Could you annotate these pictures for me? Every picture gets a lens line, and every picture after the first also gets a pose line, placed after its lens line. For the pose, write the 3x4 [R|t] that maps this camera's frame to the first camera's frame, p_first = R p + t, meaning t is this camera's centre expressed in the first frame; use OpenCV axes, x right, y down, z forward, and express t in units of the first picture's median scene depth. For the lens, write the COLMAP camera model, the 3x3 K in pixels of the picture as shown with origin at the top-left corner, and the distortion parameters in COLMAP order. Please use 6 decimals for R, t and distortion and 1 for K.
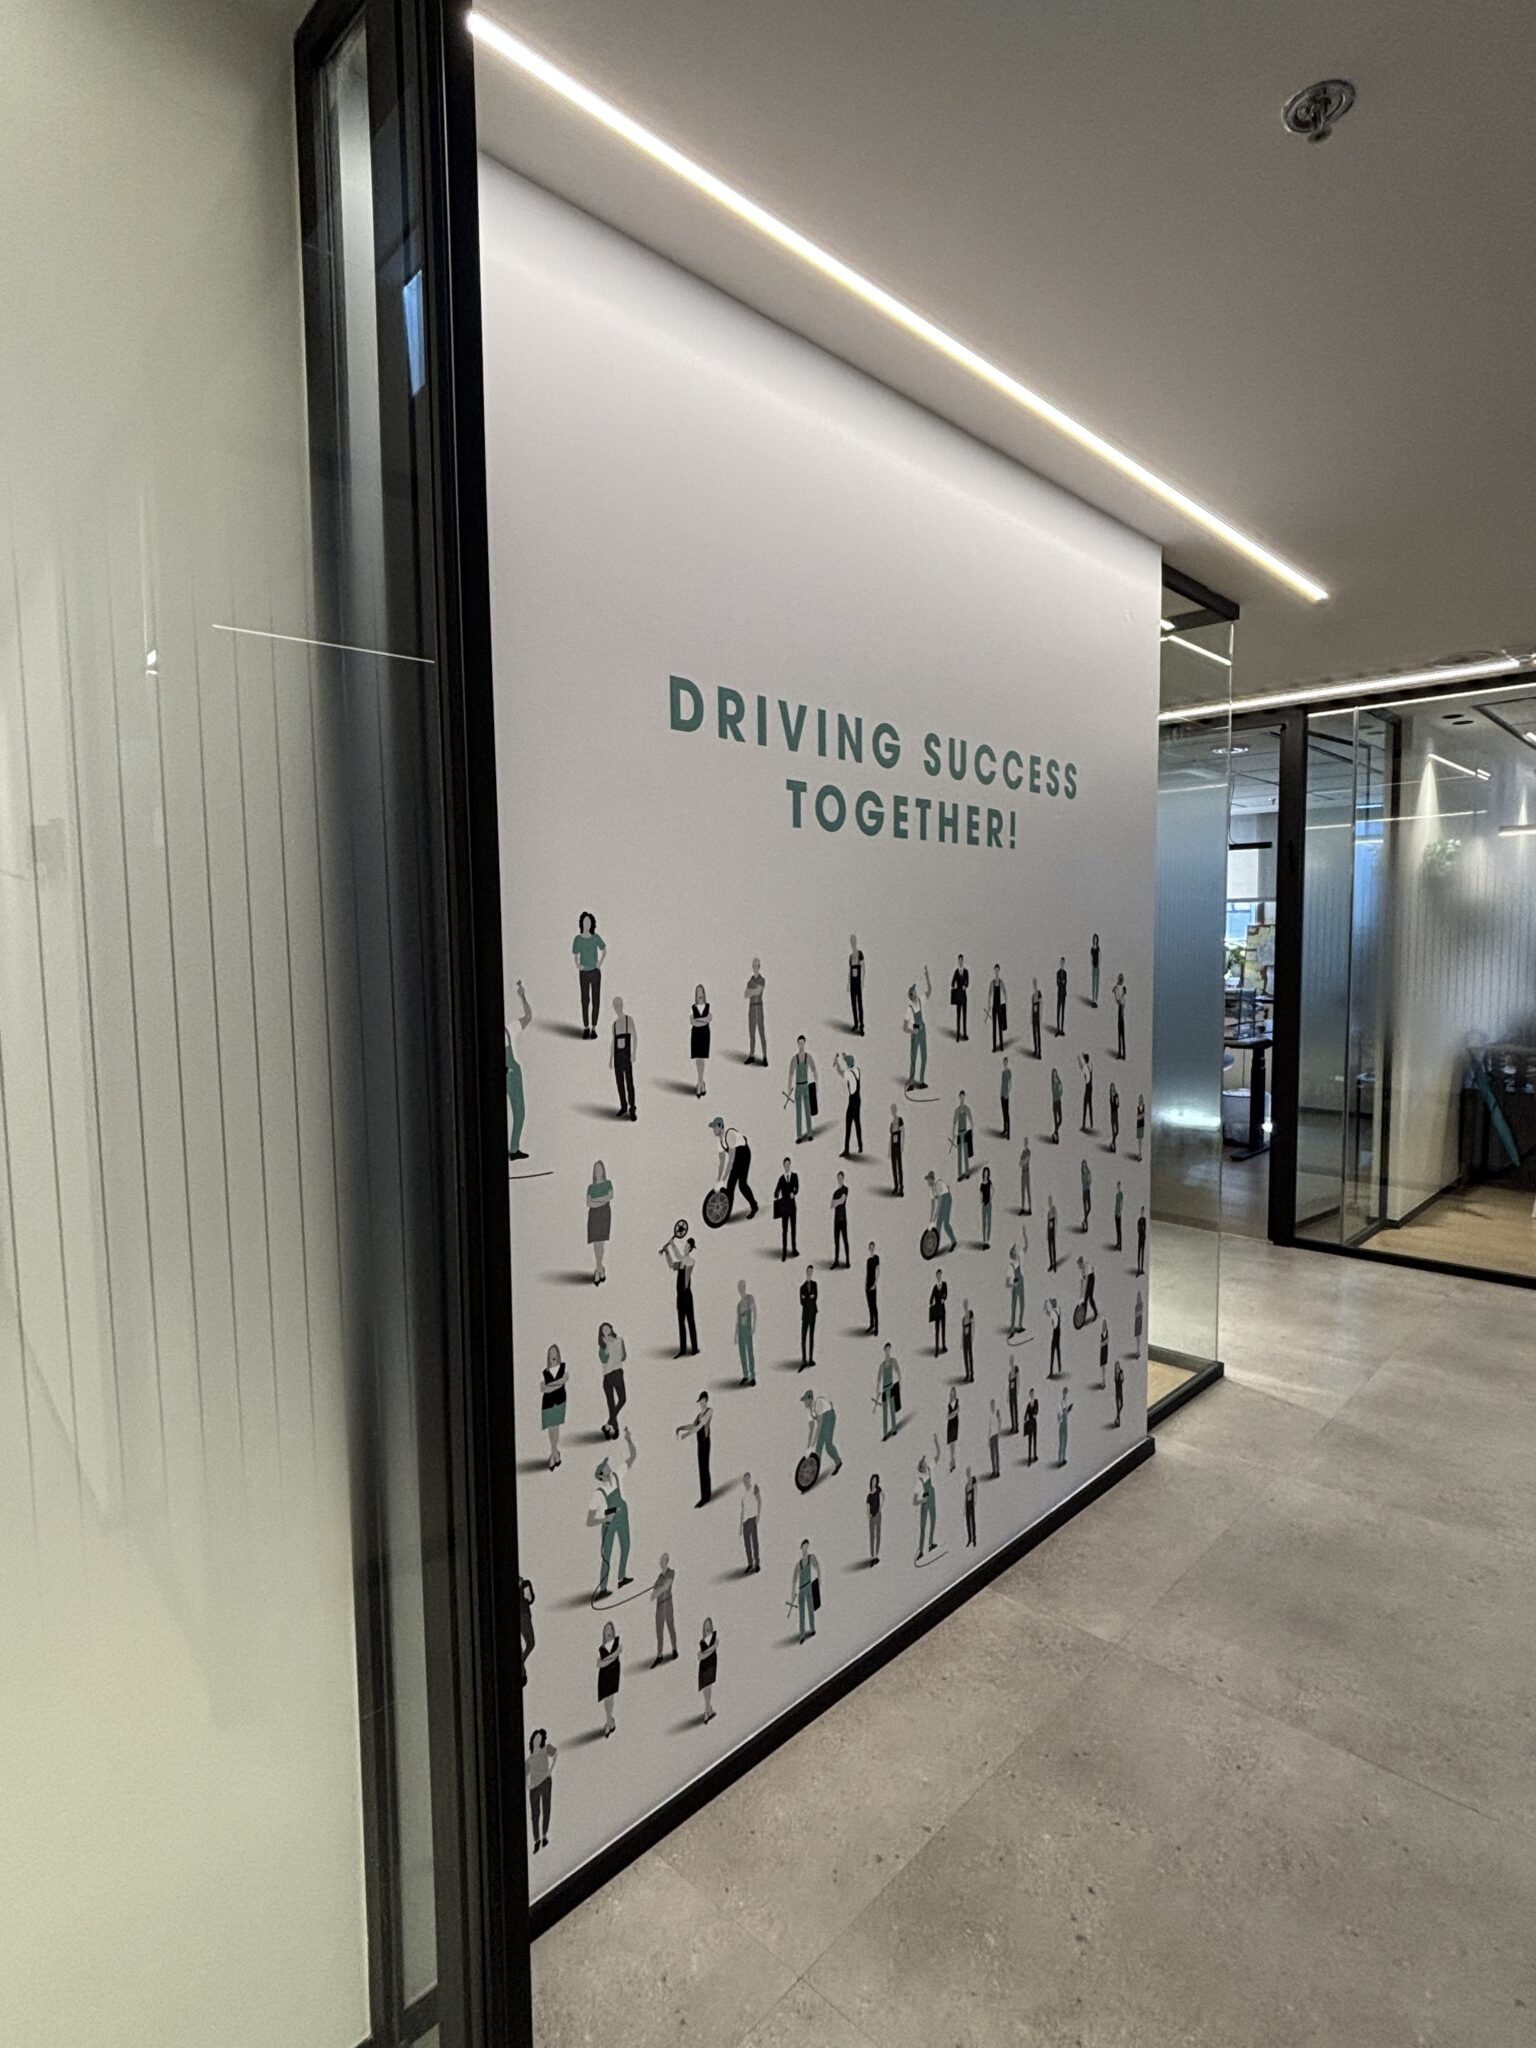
lens RADIAL K [[1083.6, 0, 771.4], [0, 1083.6, 1026.1], [0, 0, 1]] dist [0.033935, -0.002311]
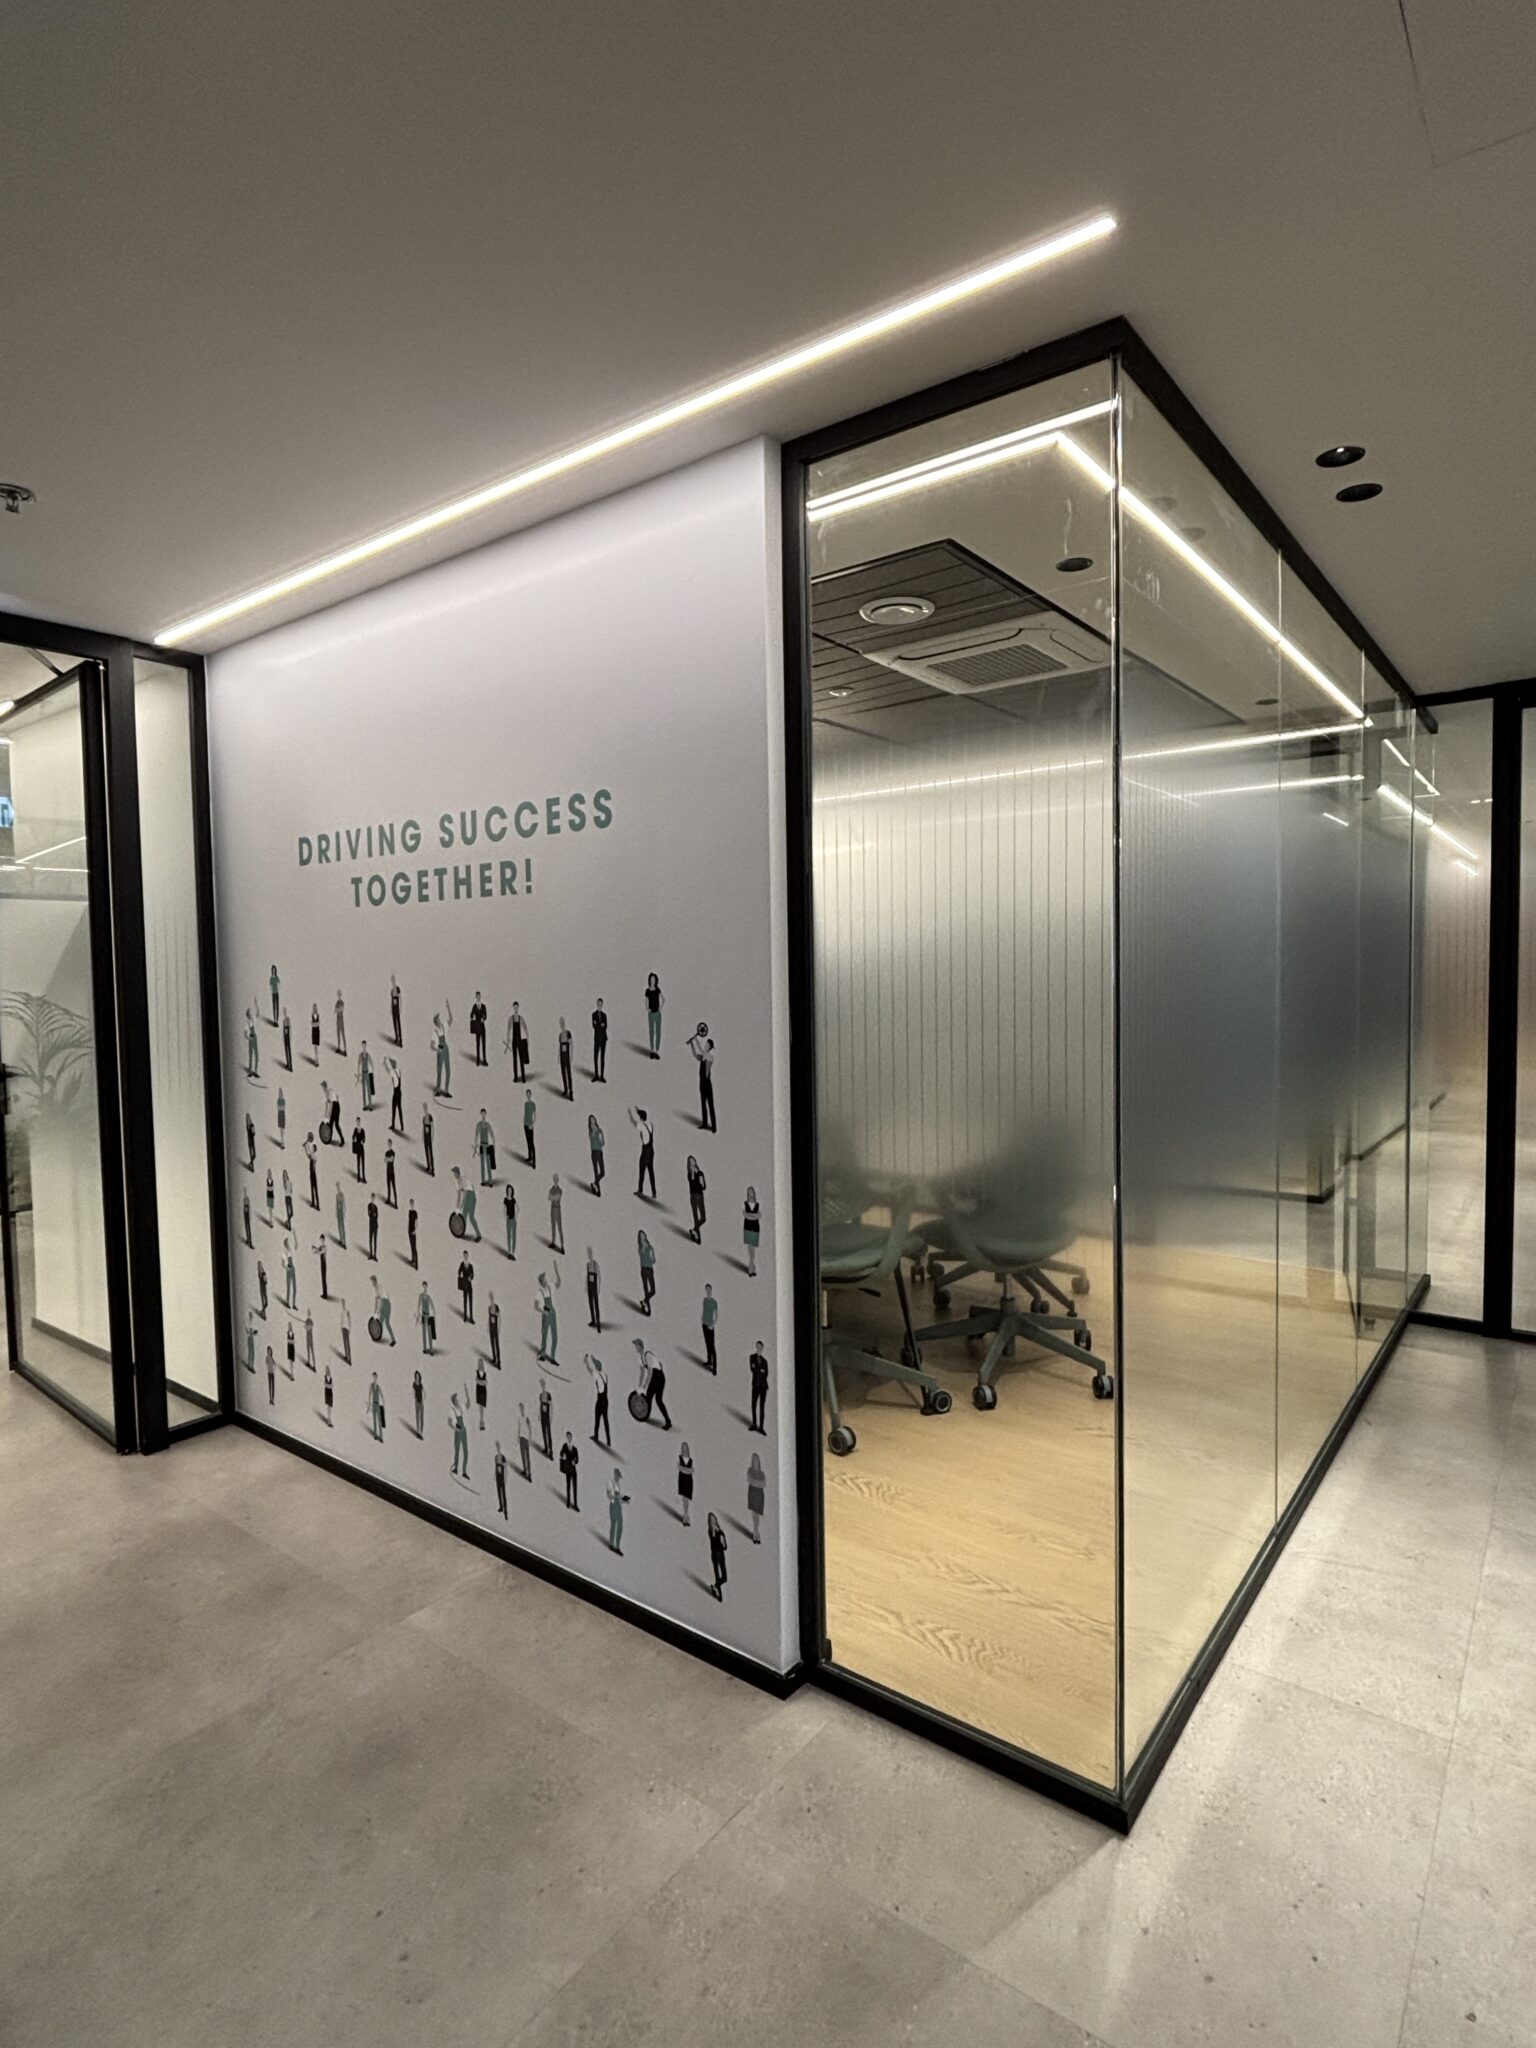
lens RADIAL K [[1083.6, 0, 772.6], [0, 1083.6, 1022.1], [0, 0, 1]] dist [0.033935, -0.002311]
pose [[0.105881, 0.061891, -0.992451, 1.394719], [-0.062038, 0.996528, 0.055527, -0.119845], [0.992442, 0.055690, 0.109353, 1.206018]]
